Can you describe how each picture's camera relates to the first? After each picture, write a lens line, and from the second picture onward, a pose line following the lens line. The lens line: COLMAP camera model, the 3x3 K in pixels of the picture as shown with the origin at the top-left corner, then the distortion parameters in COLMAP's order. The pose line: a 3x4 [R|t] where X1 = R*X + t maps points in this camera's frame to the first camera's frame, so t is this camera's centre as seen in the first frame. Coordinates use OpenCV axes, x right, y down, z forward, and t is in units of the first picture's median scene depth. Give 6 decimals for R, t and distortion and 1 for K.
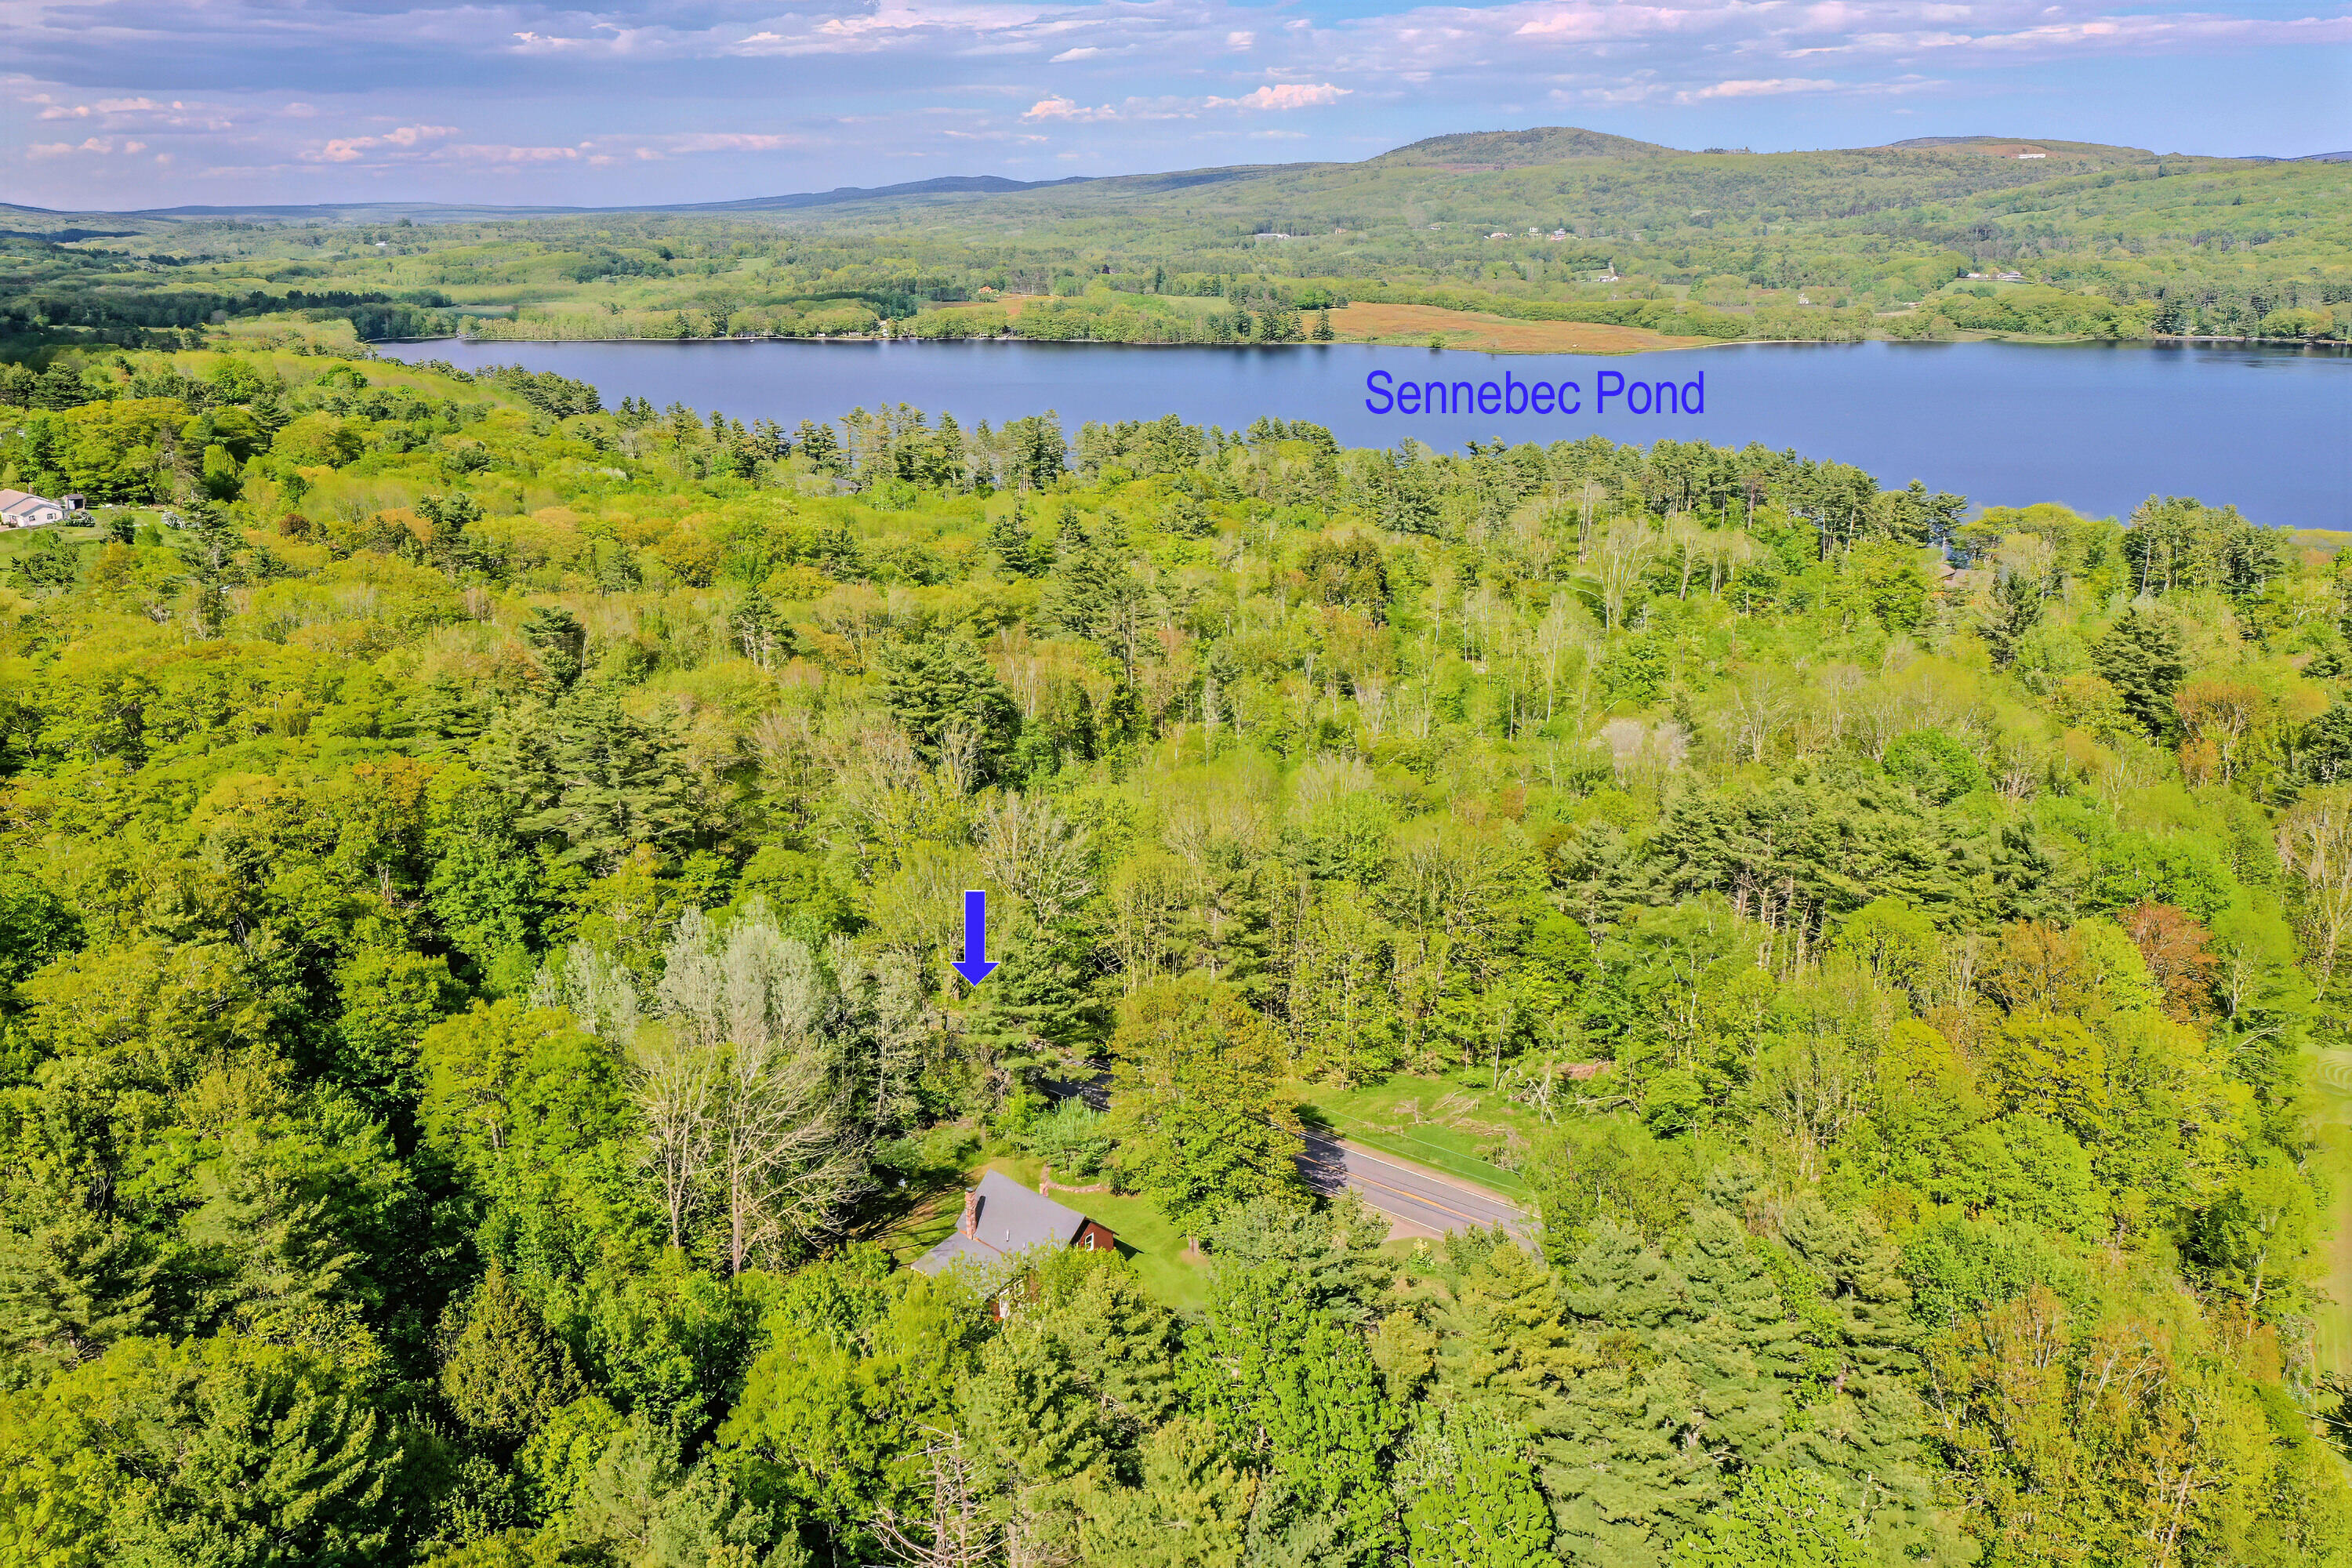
lens RADIAL K [[1865.9, 0, 1173.5], [0, 1865.9, 779.4], [0, 0, 1]] dist [-0.002109, 0.003234]
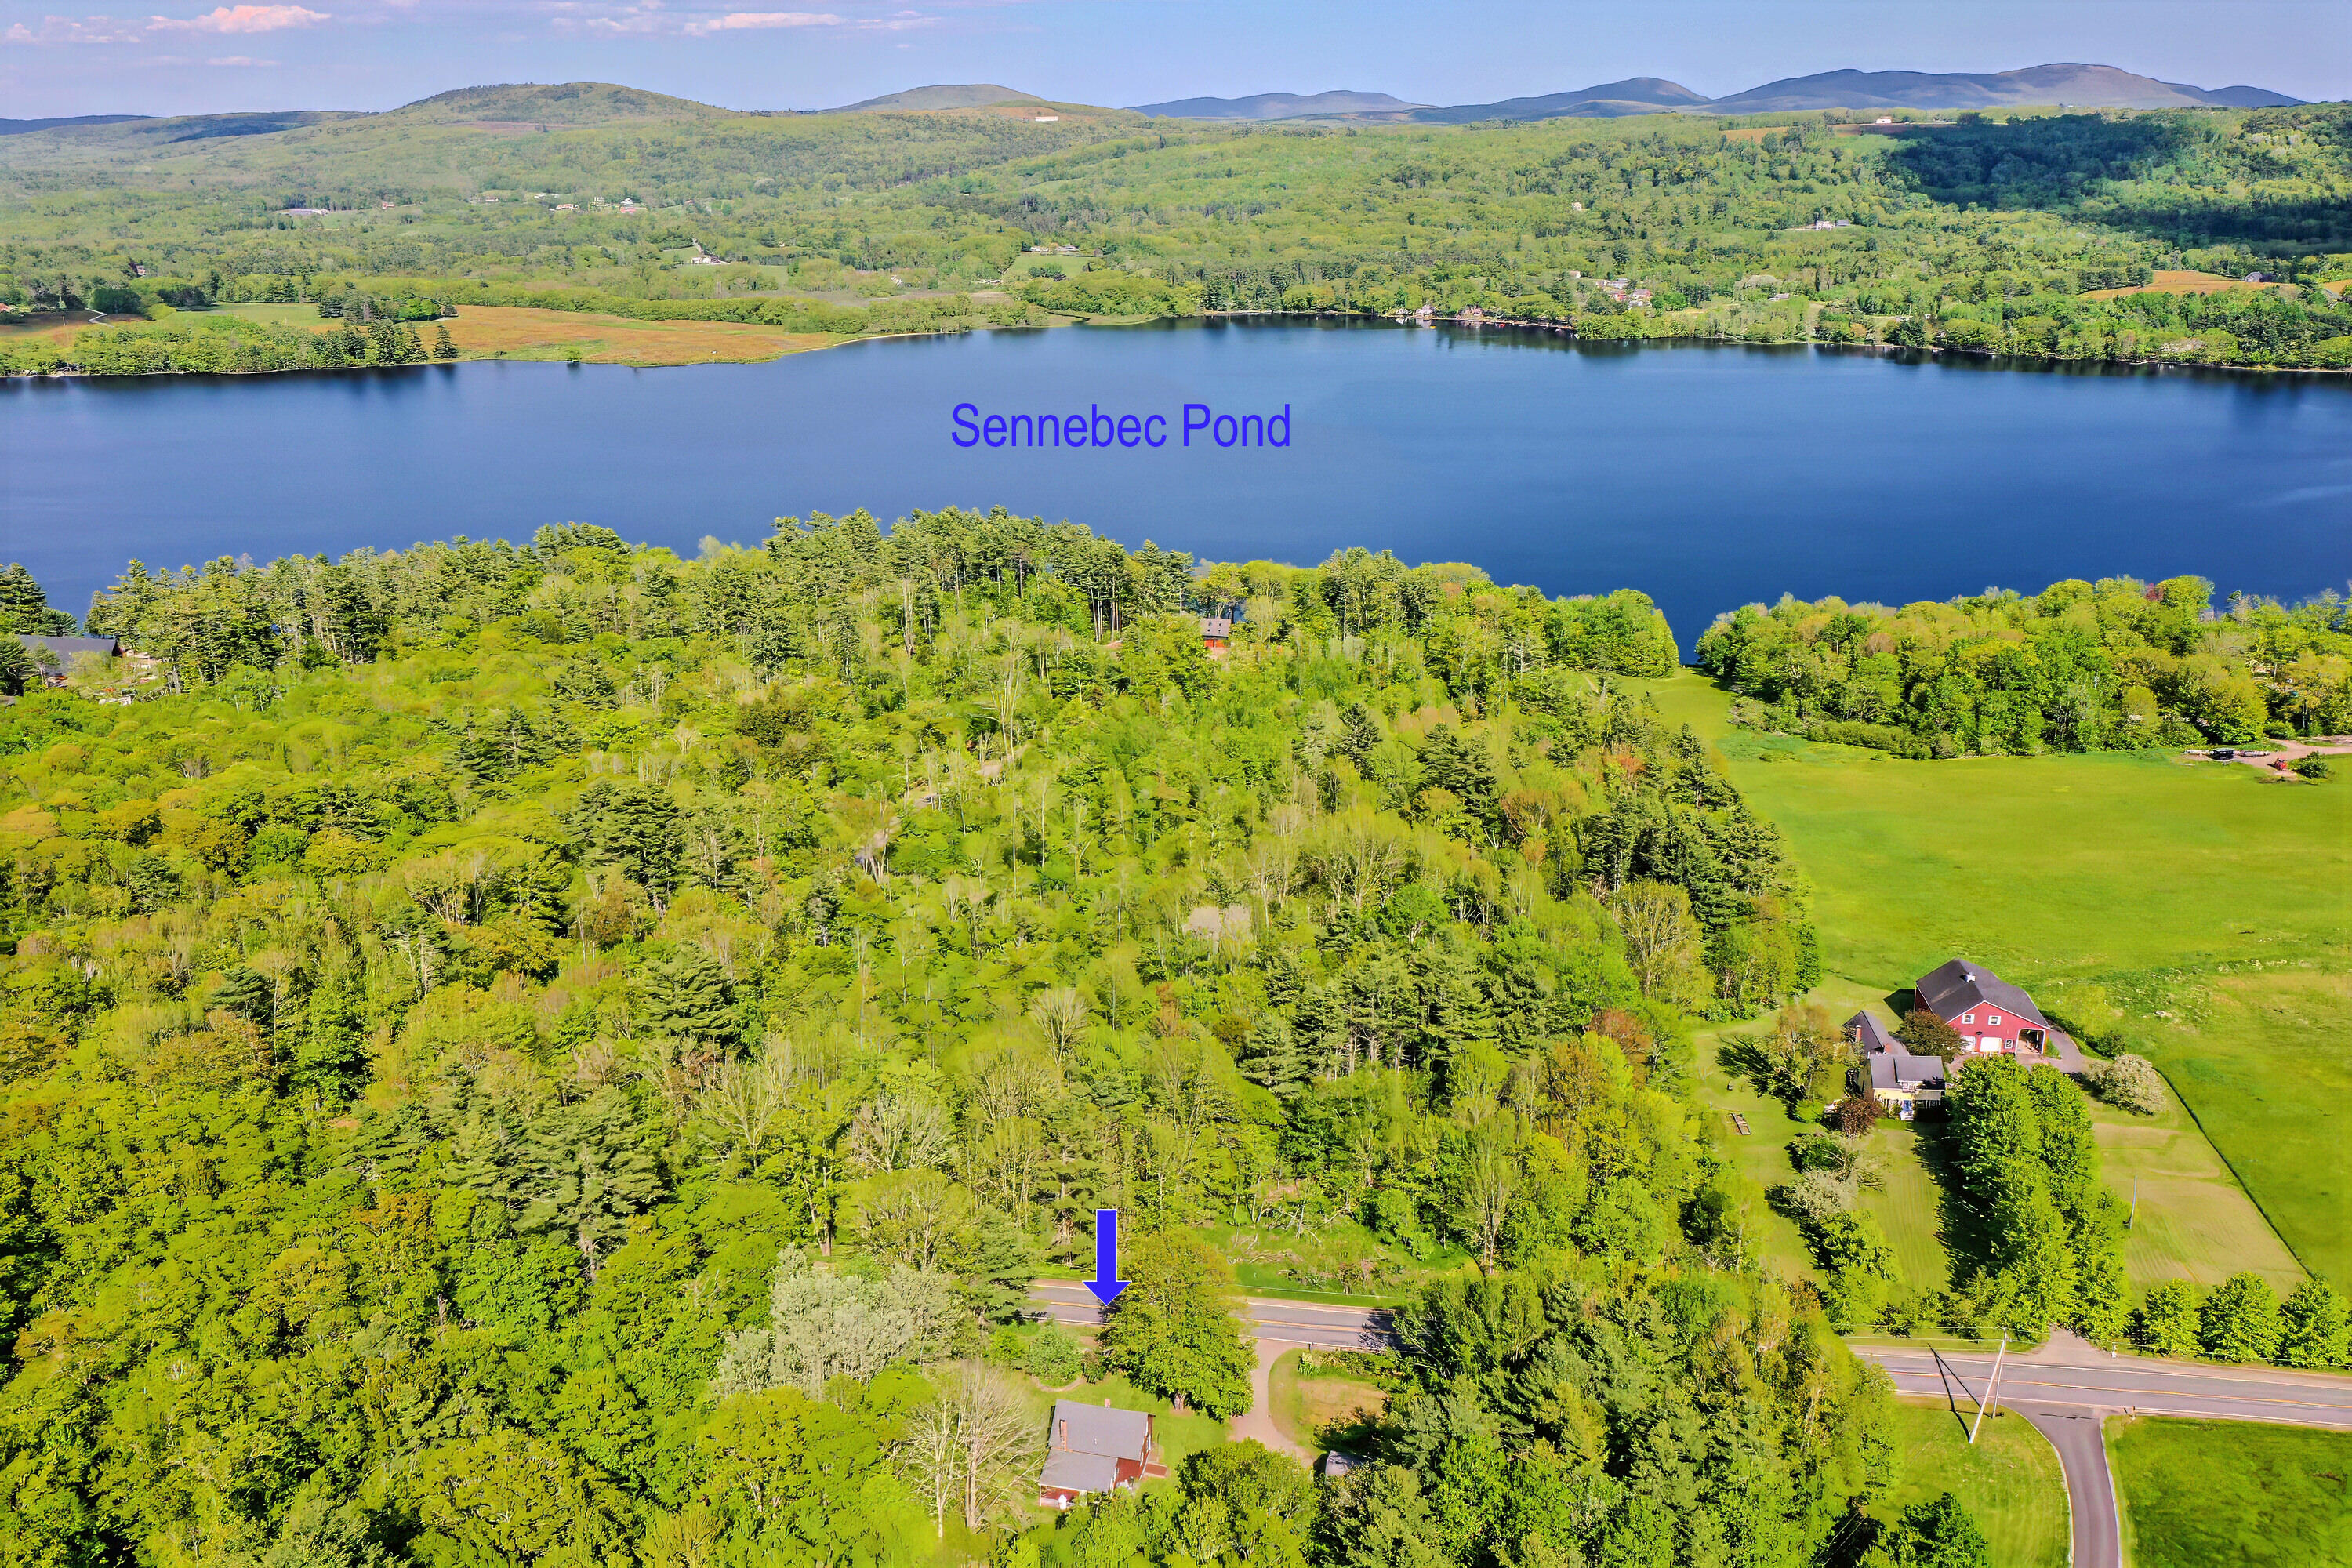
lens RADIAL K [[1865.9, 0, 1187.1], [0, 1865.9, 787.6], [0, 0, 1]] dist [-0.002109, 0.003234]
pose [[0.879118, -0.161803, 0.448298, -0.051209], [0.145151, 0.986821, 0.071528, -0.030426], [-0.453963, 0.002189, 0.891018, -0.029056]]
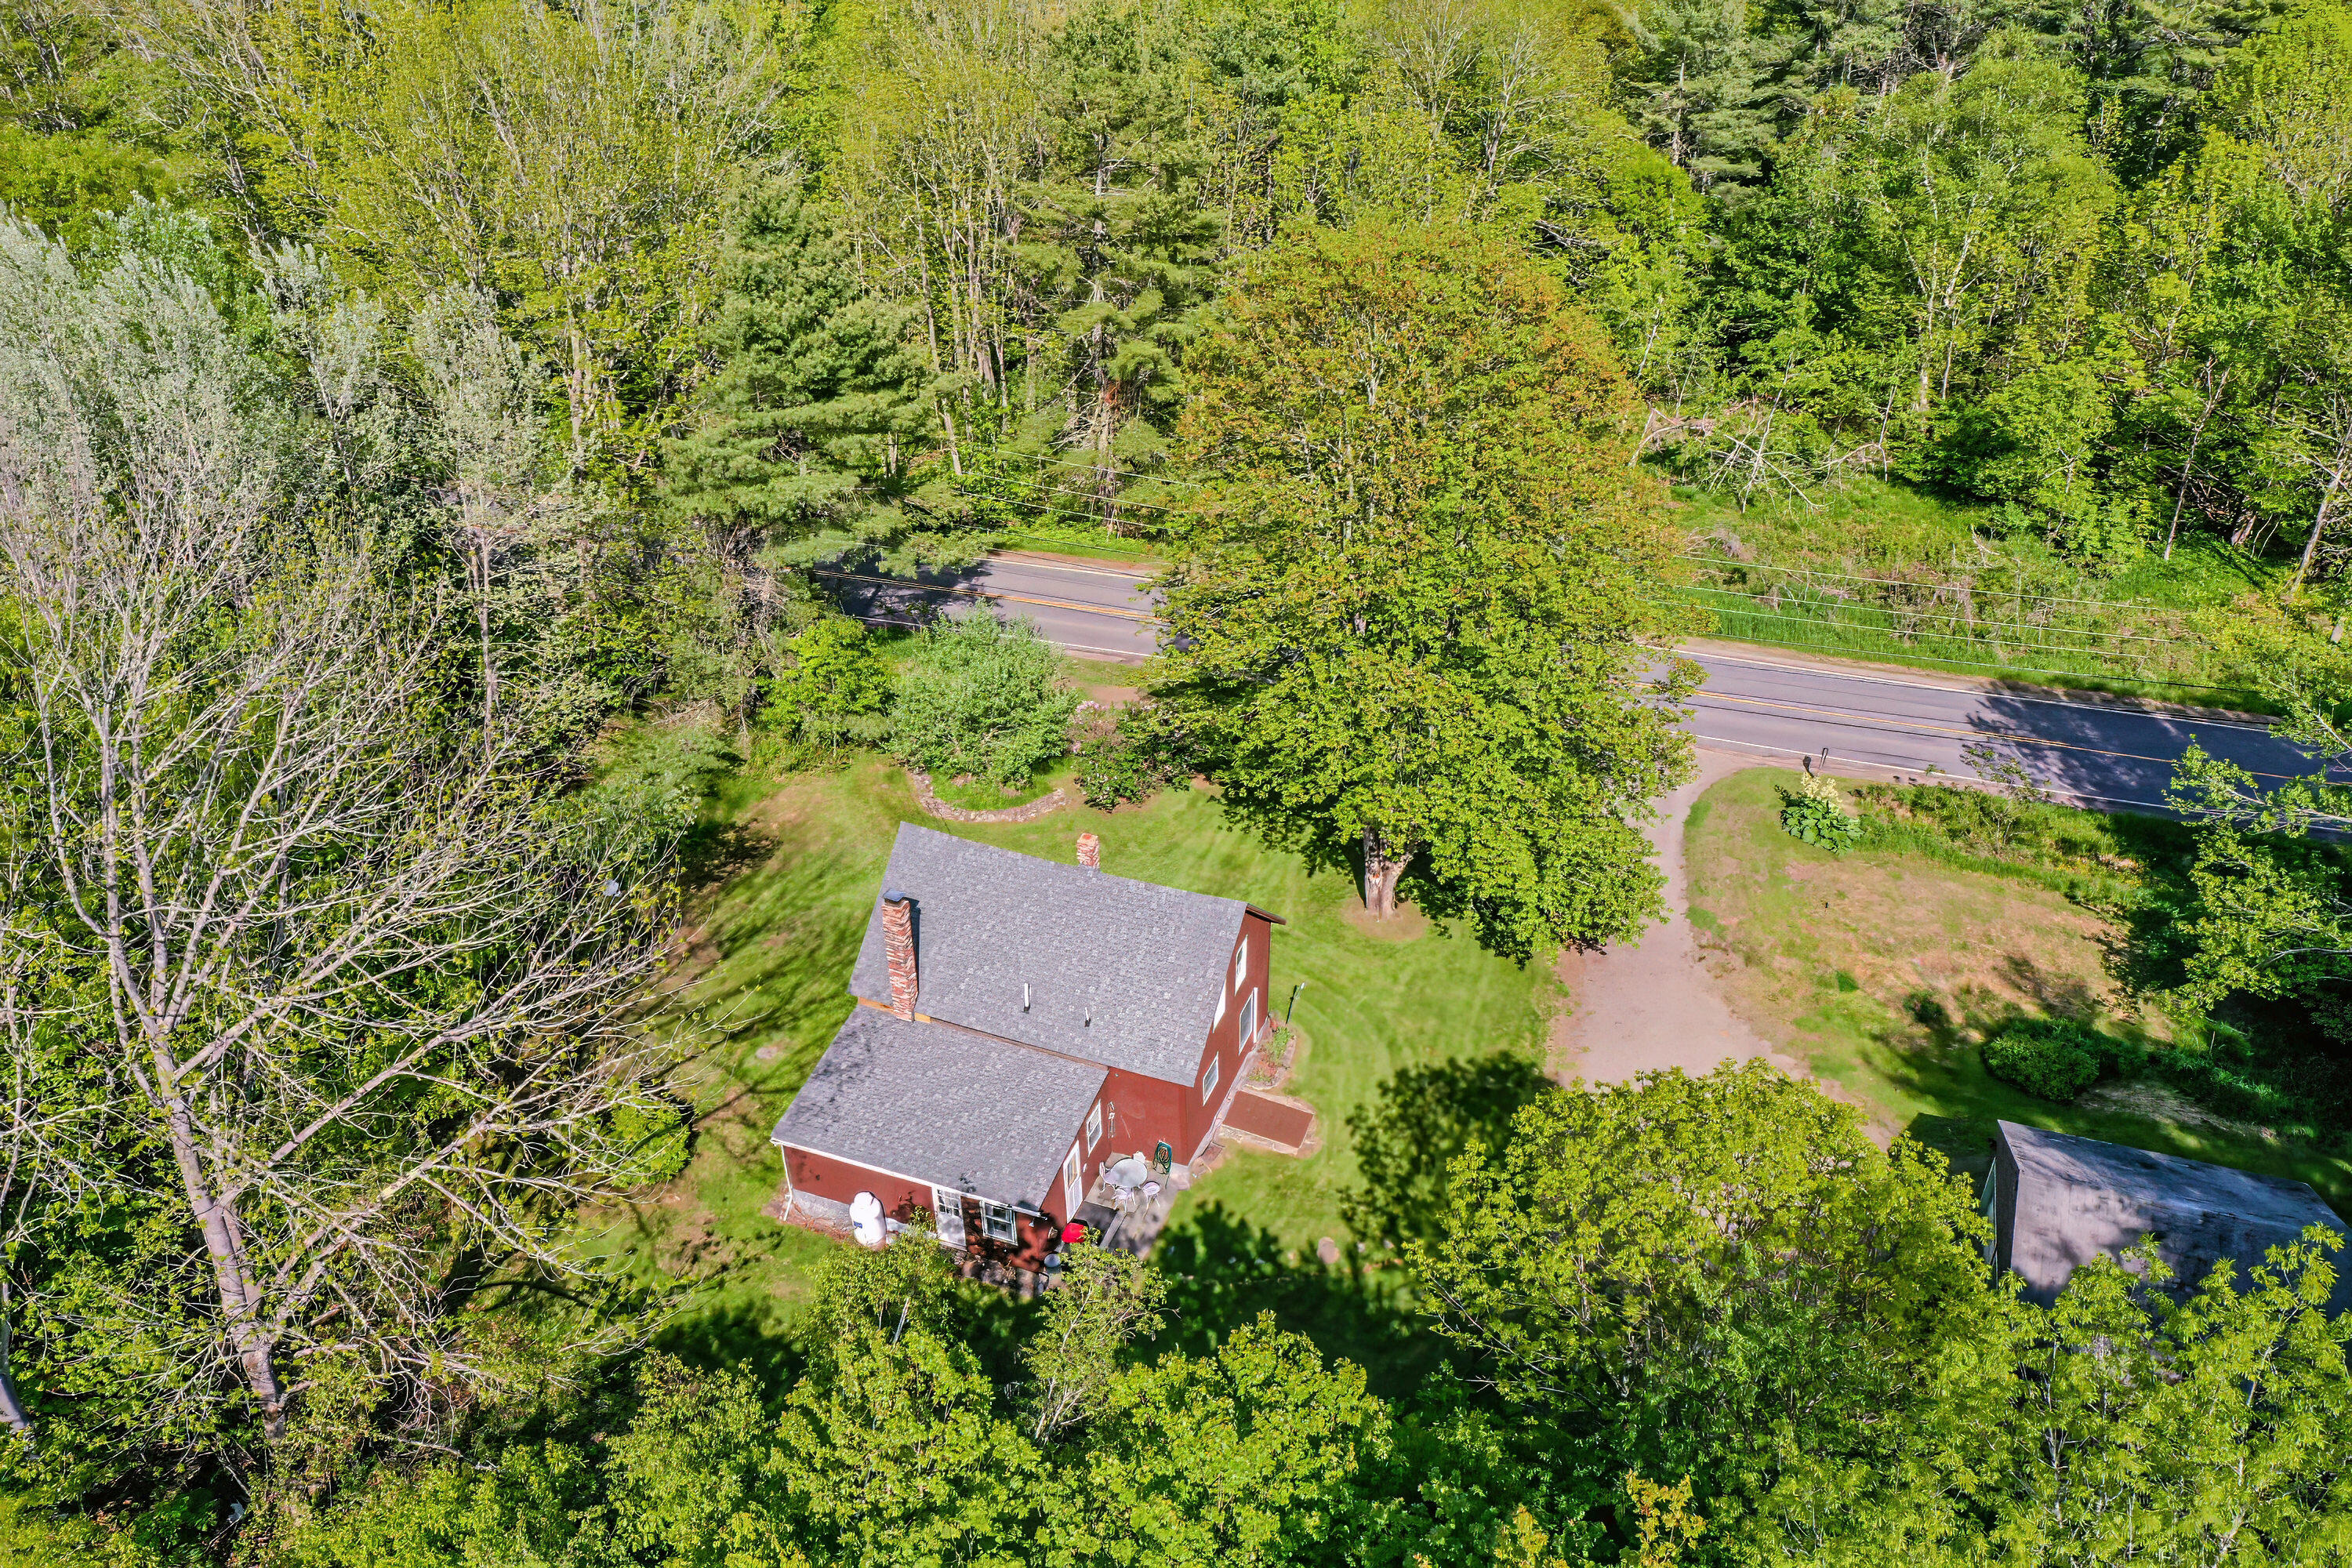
lens RADIAL K [[1865.9, 0, 1185.3], [0, 1865.9, 782.8], [0, 0, 1]] dist [-0.002109, 0.003234]
pose [[0.937062, -0.191711, 0.291824, -0.013471], [0.107531, 0.953612, 0.281179, 0.009263], [-0.332192, -0.232102, 0.914209, 0.057157]]
